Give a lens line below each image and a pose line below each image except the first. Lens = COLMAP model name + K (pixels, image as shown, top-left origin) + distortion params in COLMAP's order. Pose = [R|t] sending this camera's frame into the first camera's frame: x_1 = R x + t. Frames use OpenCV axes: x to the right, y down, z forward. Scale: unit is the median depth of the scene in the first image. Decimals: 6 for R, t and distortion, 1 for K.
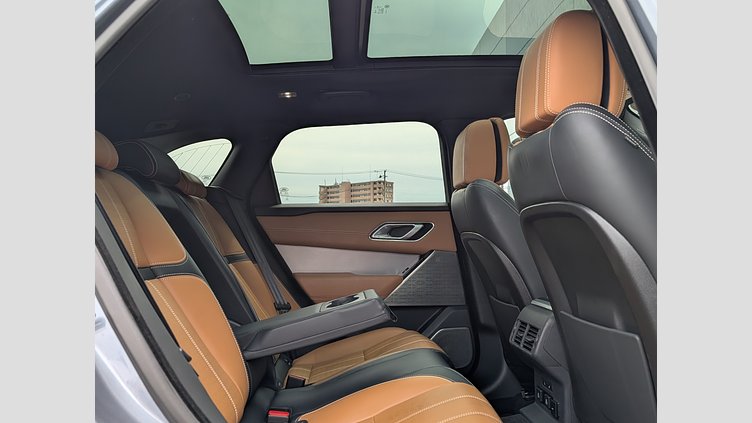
lens RADIAL K [[582.4, 0, 378.4], [0, 582.4, 216.4], [0, 0, 1]] dist [0.003377, -0.000406]
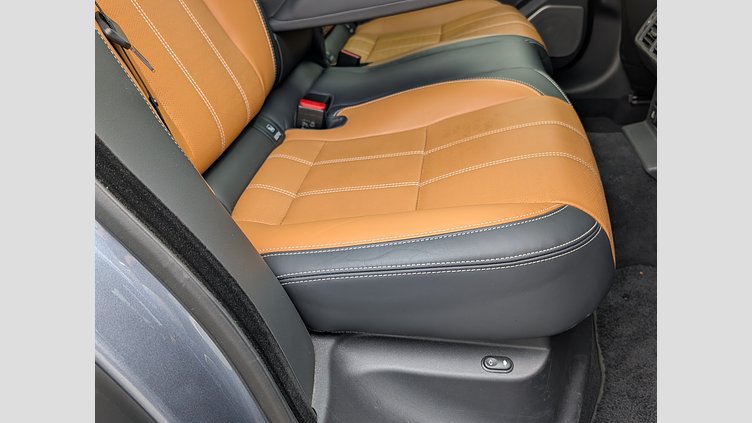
lens RADIAL K [[582.4, 0, 378.4], [0, 582.4, 216.4], [0, 0, 1]] dist [0.003377, -0.000406]
pose [[0.981608, 0.149319, -0.118955, 0.028538], [-0.060097, 0.833104, 0.549842, 0.017191], [0.181204, -0.532580, 0.826755, 0.218964]]
